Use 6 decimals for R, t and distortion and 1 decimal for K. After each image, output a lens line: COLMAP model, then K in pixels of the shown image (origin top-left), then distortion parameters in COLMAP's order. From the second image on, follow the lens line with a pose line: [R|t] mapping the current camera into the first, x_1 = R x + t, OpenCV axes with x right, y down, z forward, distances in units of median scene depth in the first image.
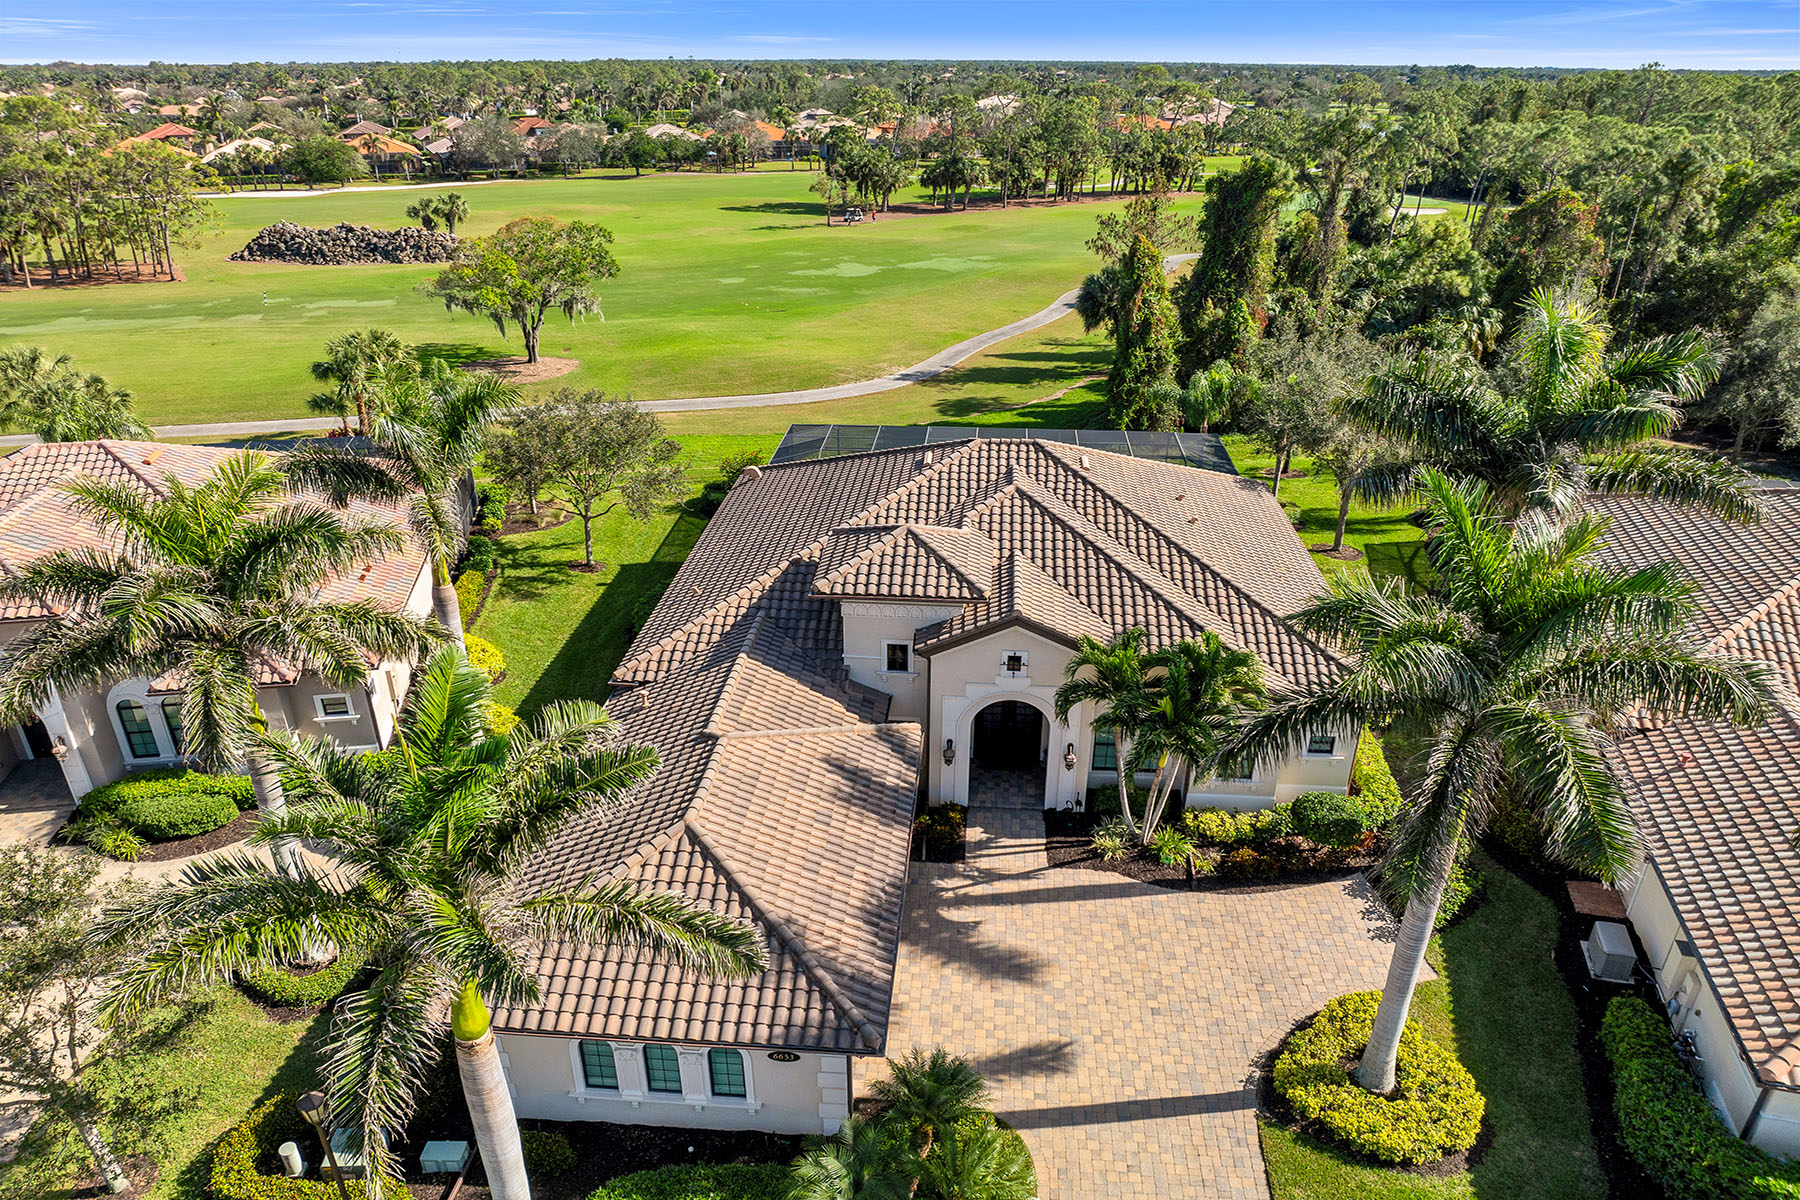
lens RADIAL K [[1220.6, 0, 902.9], [0, 1220.6, 731.5], [0, 0, 1]] dist [-0.045547, -0.001032]
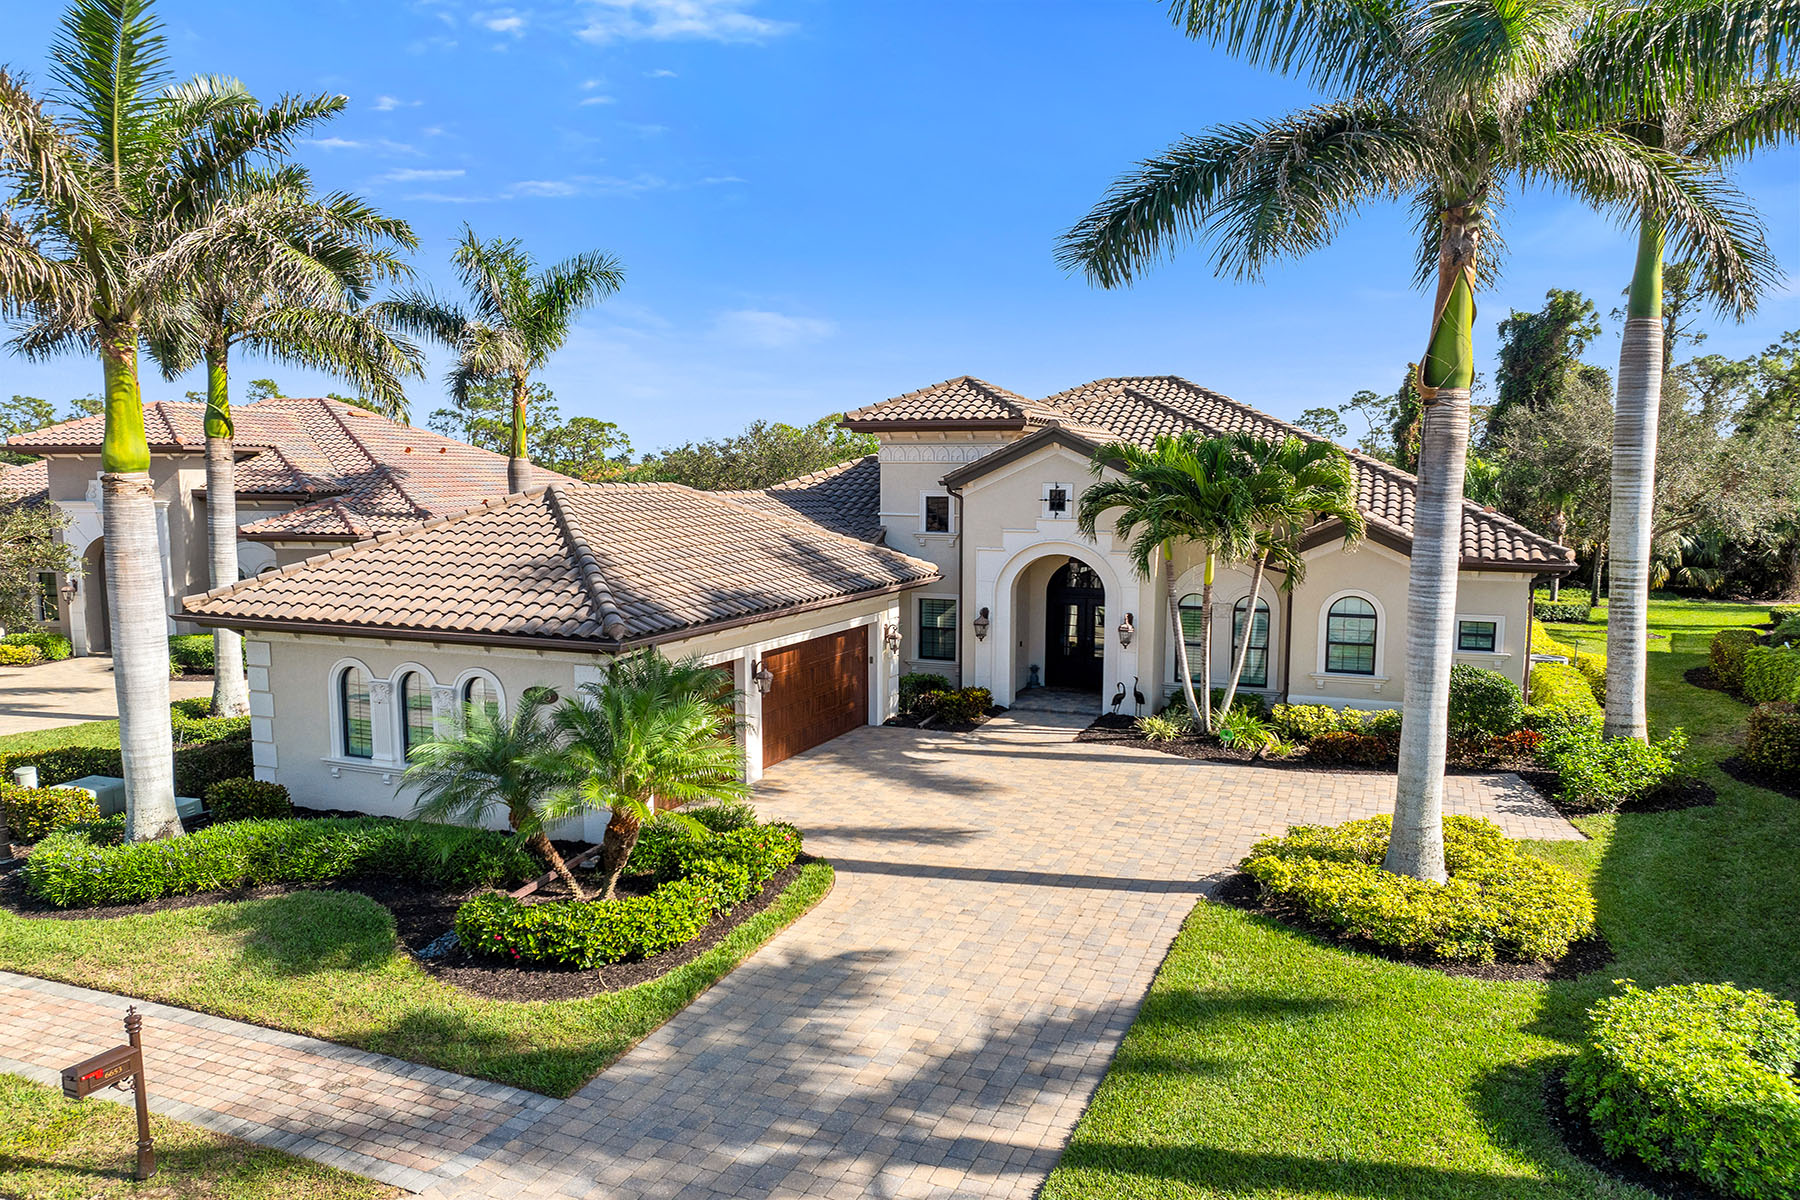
lens RADIAL K [[1248.3, 0, 900.0], [0, 1248.3, 600.0], [0, 0, 1]] dist [-0.042453, -0.001971]
pose [[0.950364, 0.033283, -0.309355, 0.261267], [-0.146245, 0.925370, -0.349719, 0.325944], [0.274628, 0.377602, 0.884305, 0.249338]]
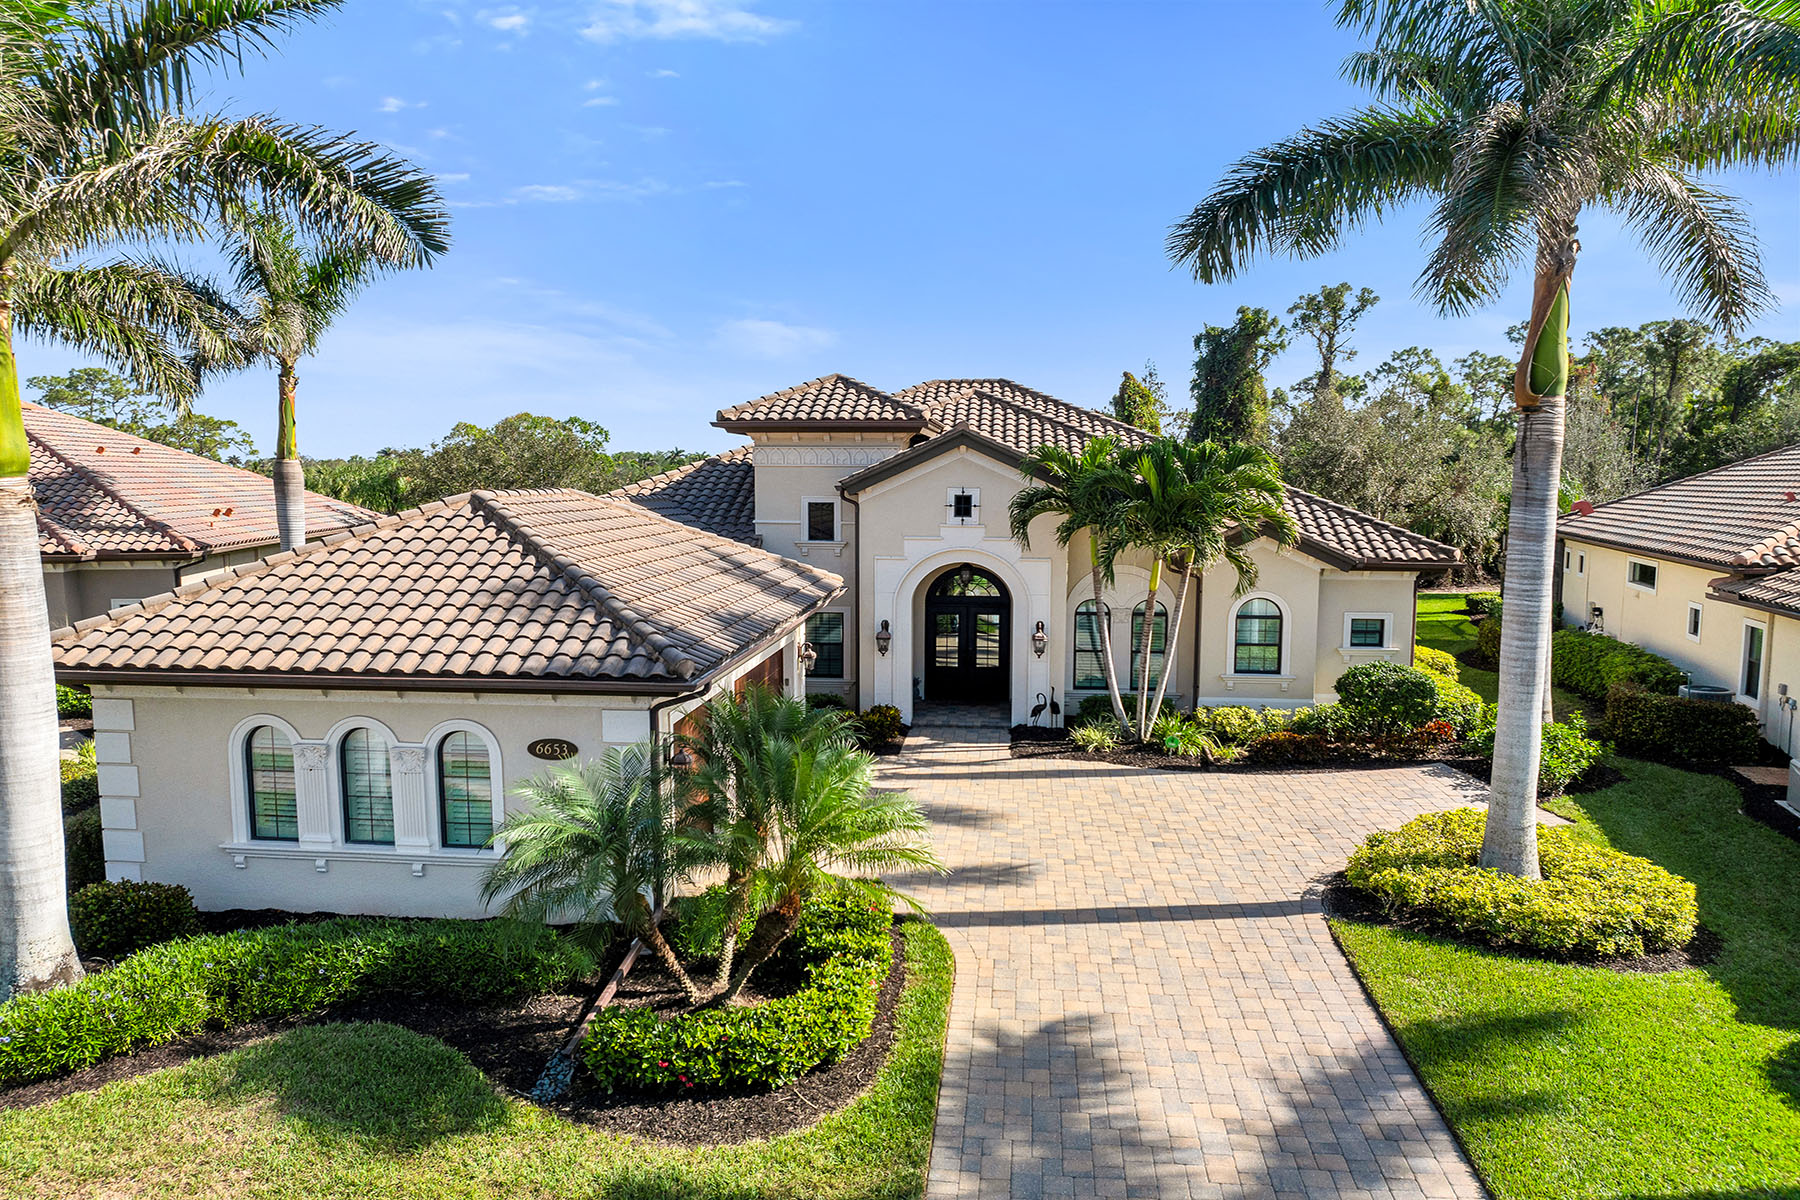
lens RADIAL K [[1251.5, 0, 900.0], [0, 1251.5, 600.0], [0, 0, 1]] dist [-0.043222, 0.007519]
pose [[0.999768, 0.004582, -0.021039, 0.068974], [-0.012152, 0.926685, -0.375643, 0.313565], [0.017775, 0.375812, 0.926525, 0.271949]]
